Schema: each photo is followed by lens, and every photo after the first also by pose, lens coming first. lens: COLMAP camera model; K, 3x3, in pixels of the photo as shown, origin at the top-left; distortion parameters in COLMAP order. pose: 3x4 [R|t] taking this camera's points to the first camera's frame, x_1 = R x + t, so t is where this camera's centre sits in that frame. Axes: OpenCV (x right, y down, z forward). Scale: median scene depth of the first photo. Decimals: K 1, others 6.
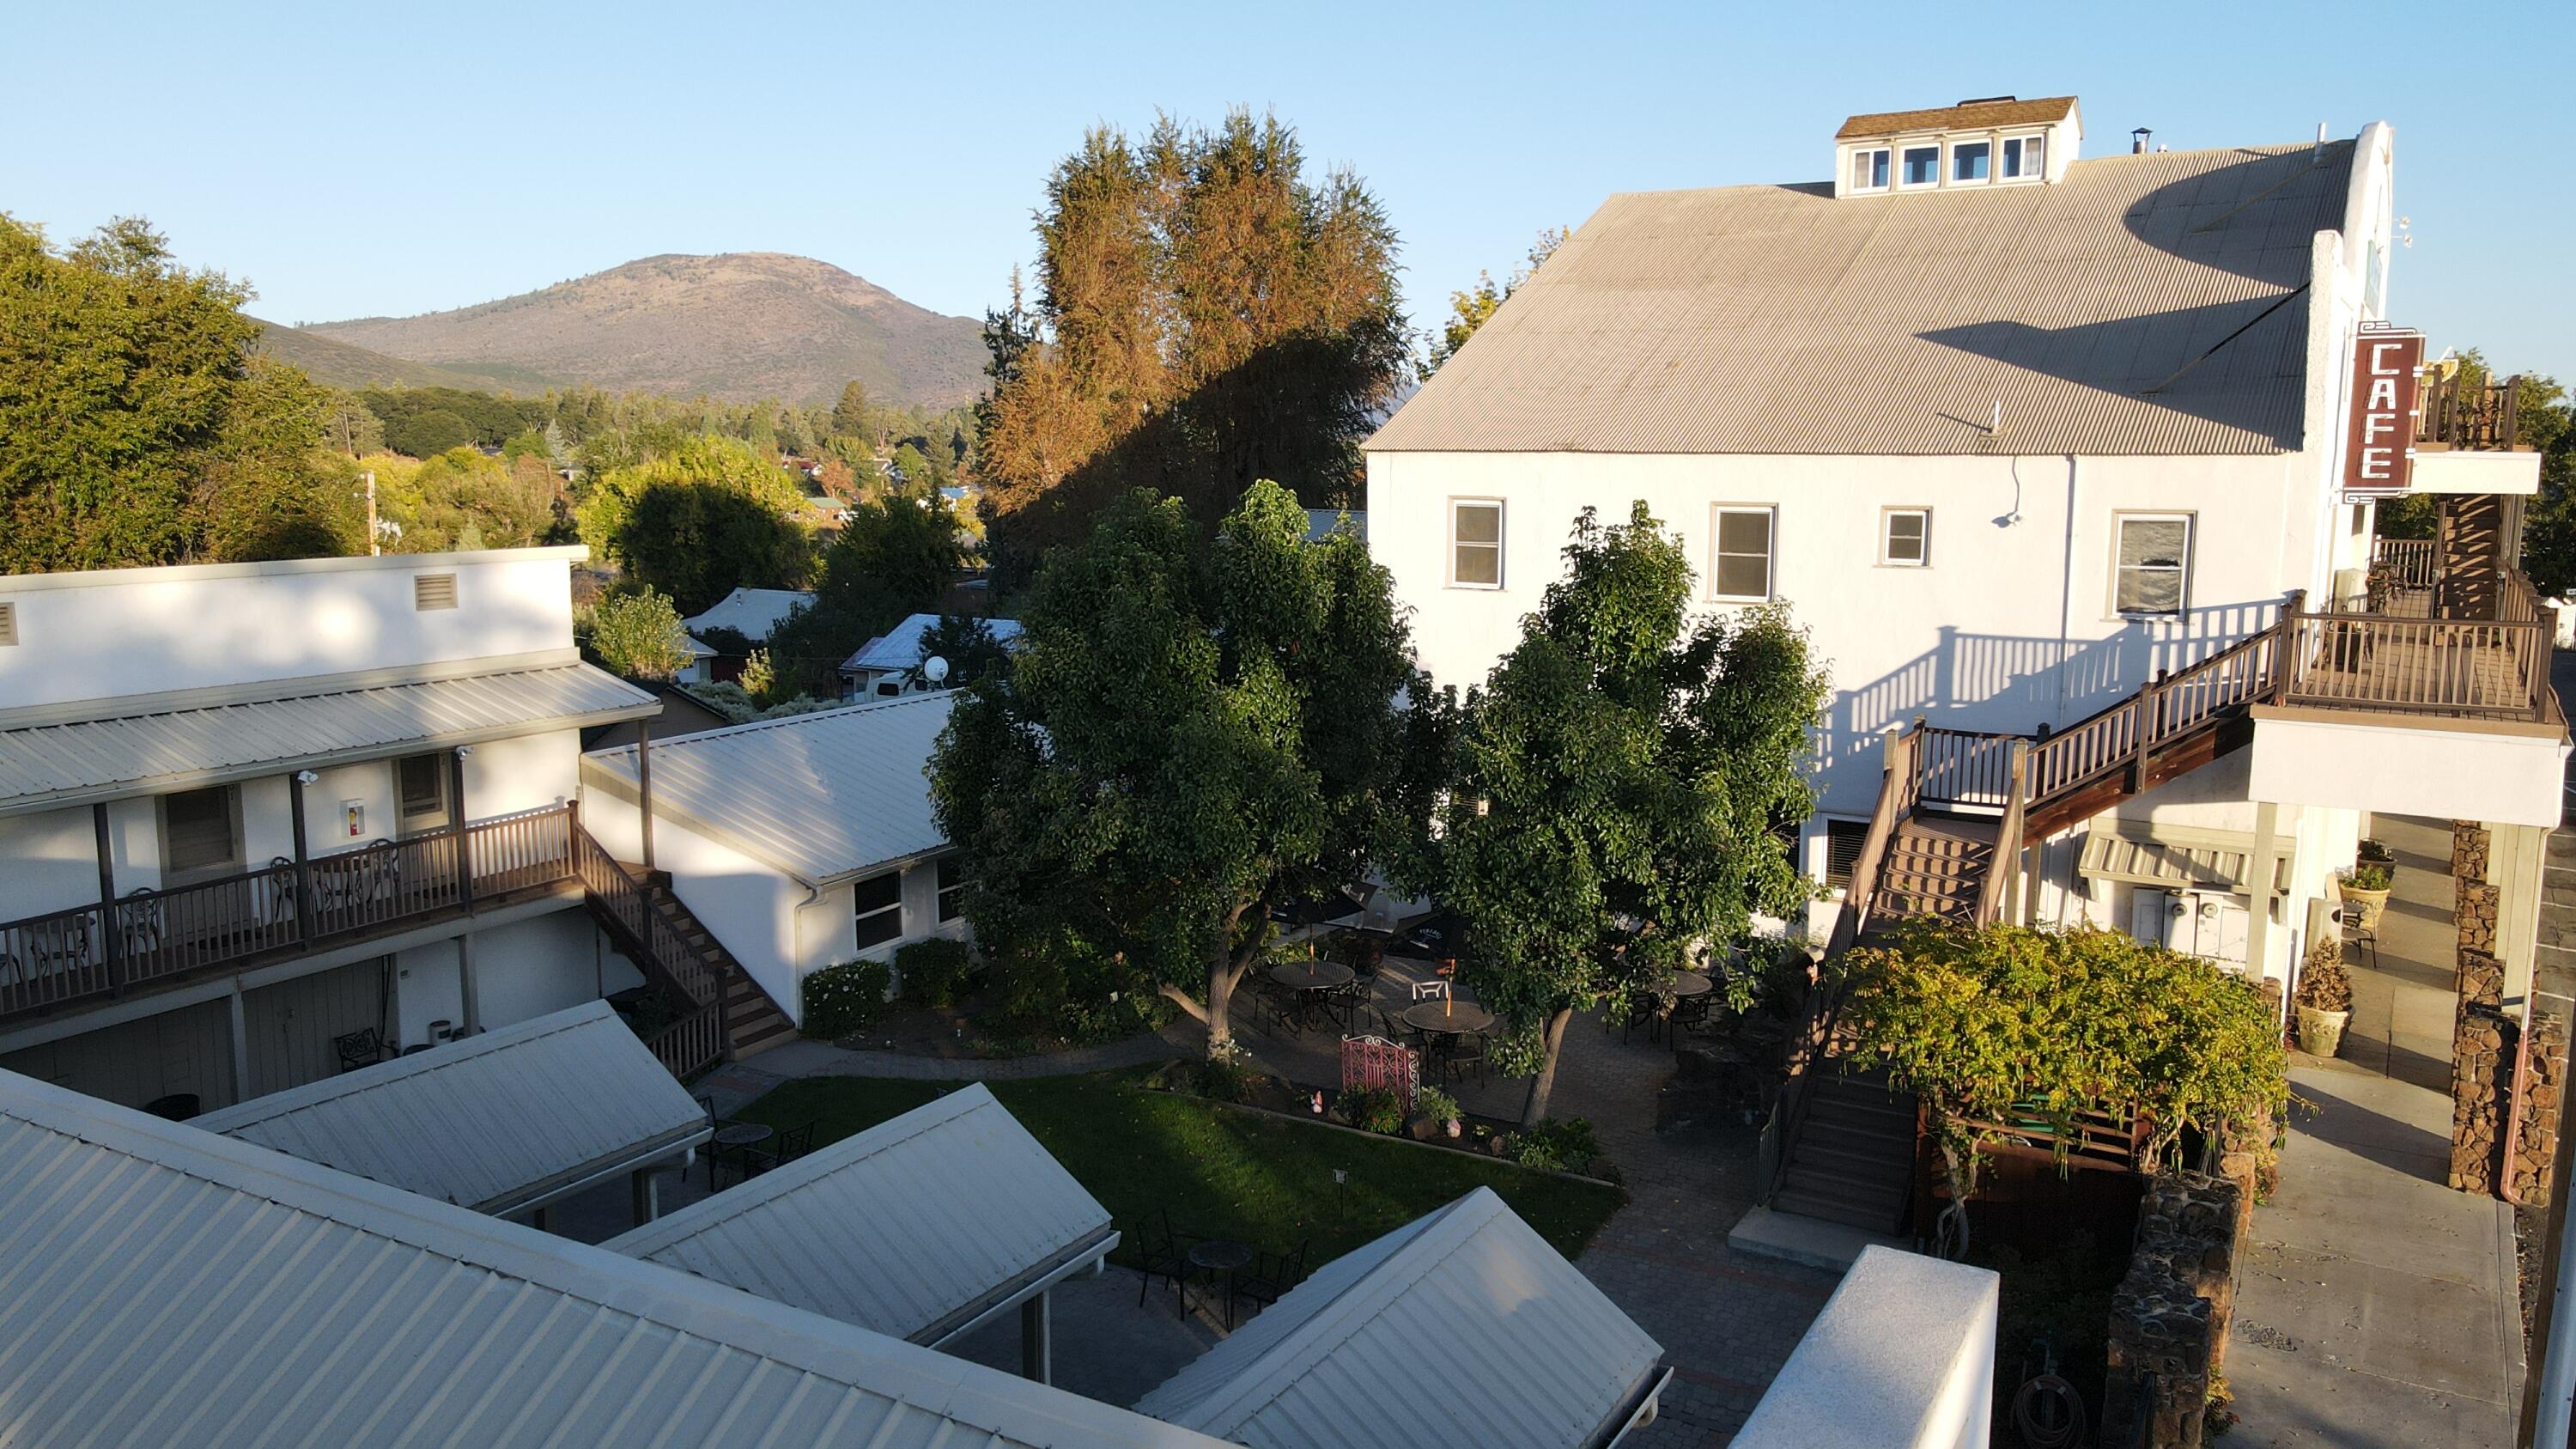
lens RADIAL K [[1890.0, 0, 1320.6], [0, 1890.0, 726.9], [0, 0, 1]] dist [0.002361, 0.073249]
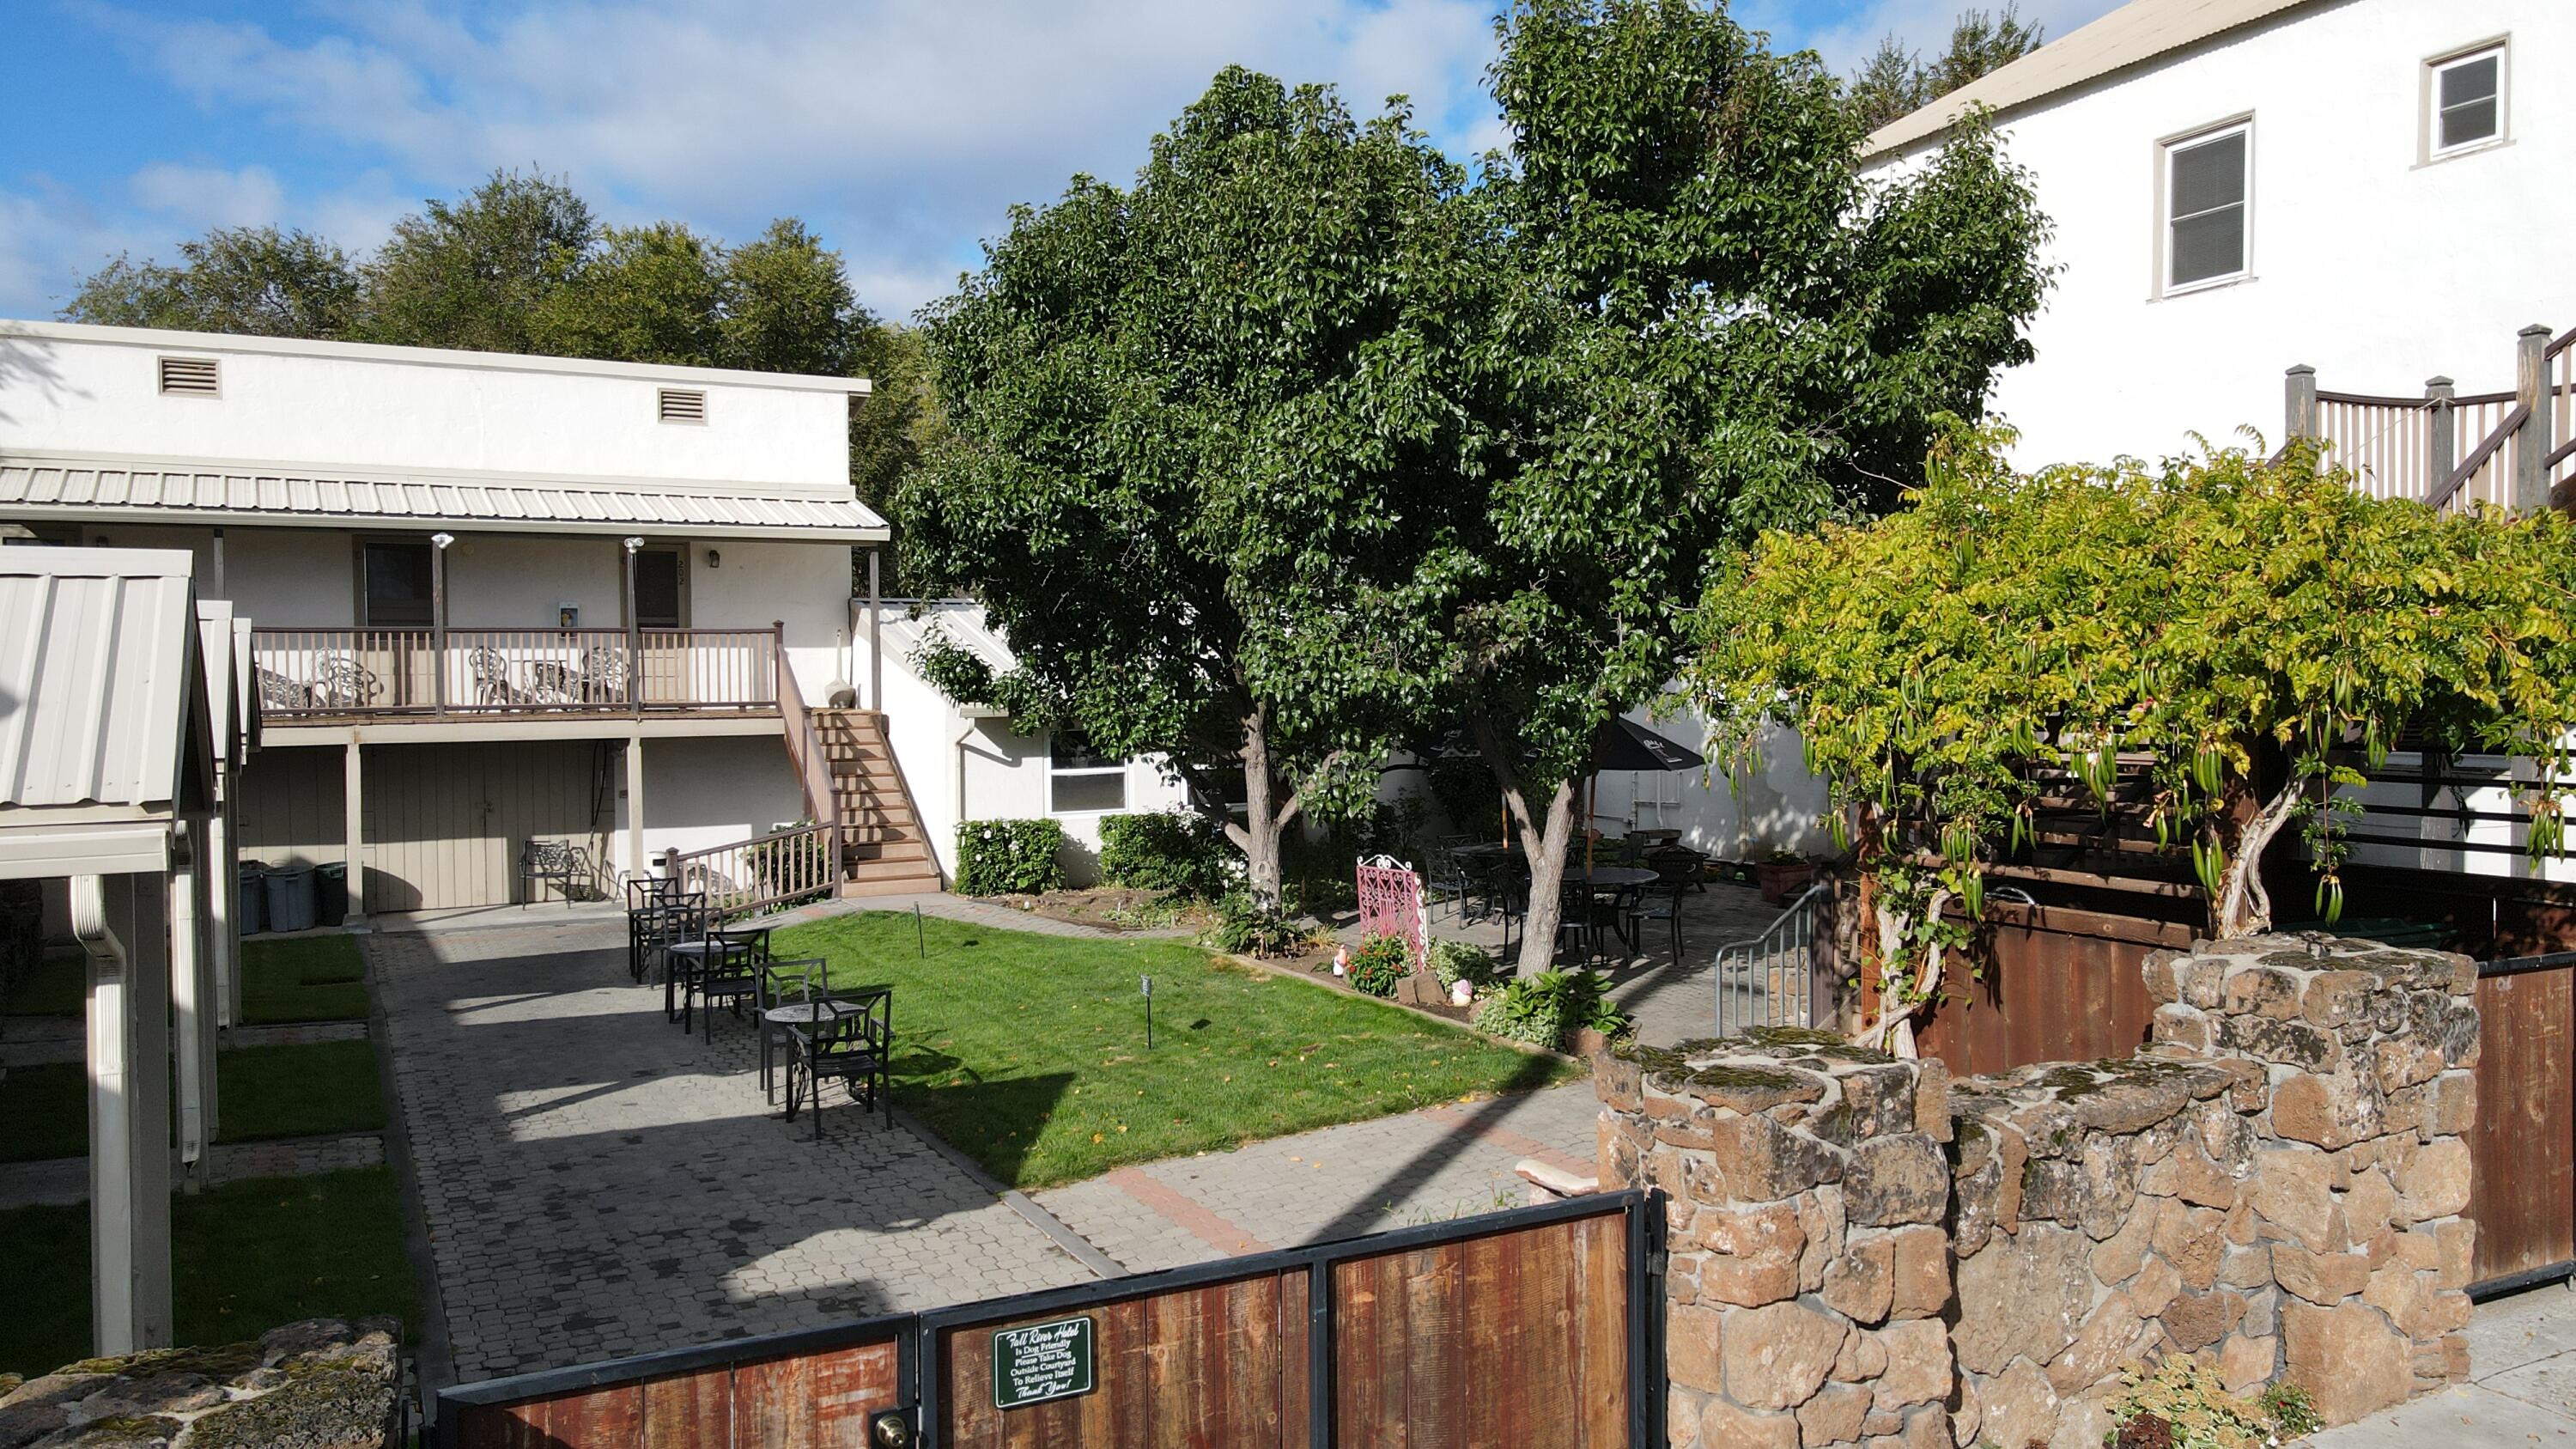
lens RADIAL K [[1889.8, 0, 1320.9], [0, 1889.8, 724.3], [0, 0, 1]] dist [-0.008733, 0.043688]
pose [[0.842944, 0.000459, -0.538001, 0.338777], [-0.064397, 0.992896, -0.100052, 0.168192], [0.534133, 0.118984, 0.836986, 0.373840]]
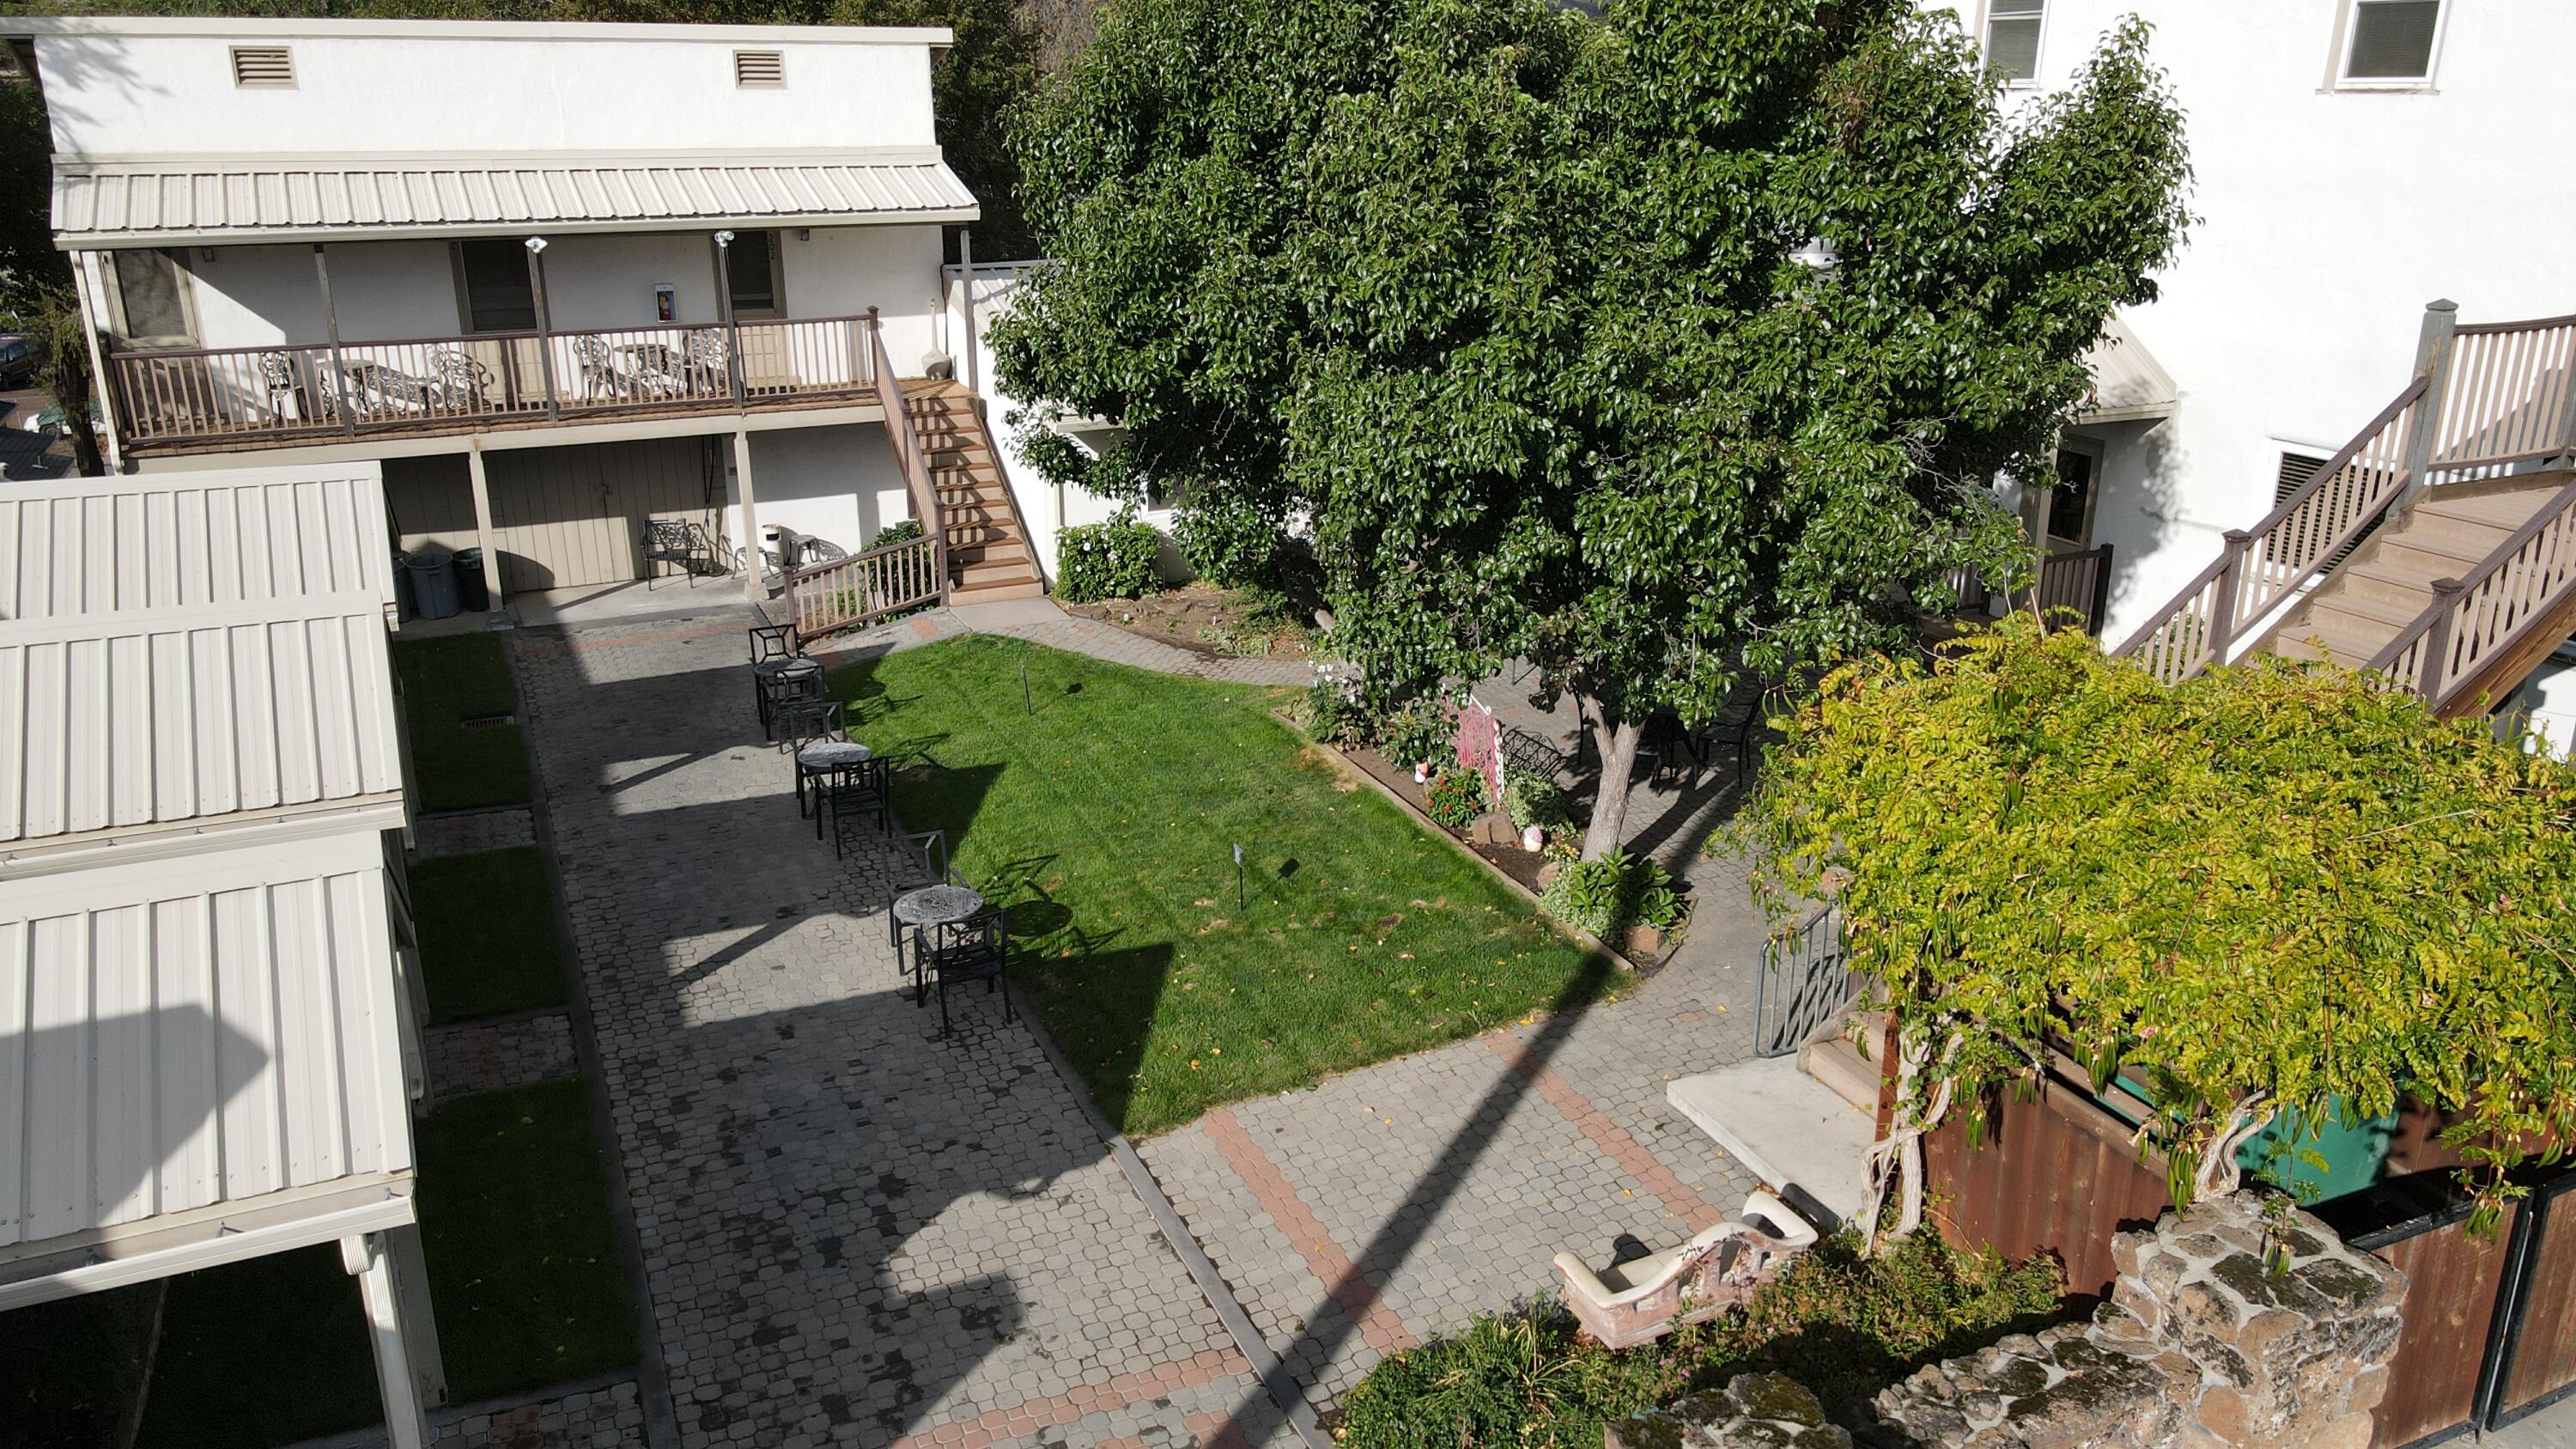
lens RADIAL K [[1889.8, 0, 1320.9], [0, 1889.8, 724.3], [0, 0, 1]] dist [-0.008733, 0.043688]
pose [[0.813090, 0.184709, -0.552057, 0.341827], [-0.081459, 0.975097, 0.206275, 0.030283], [0.576411, -0.122750, 0.807888, 0.356057]]
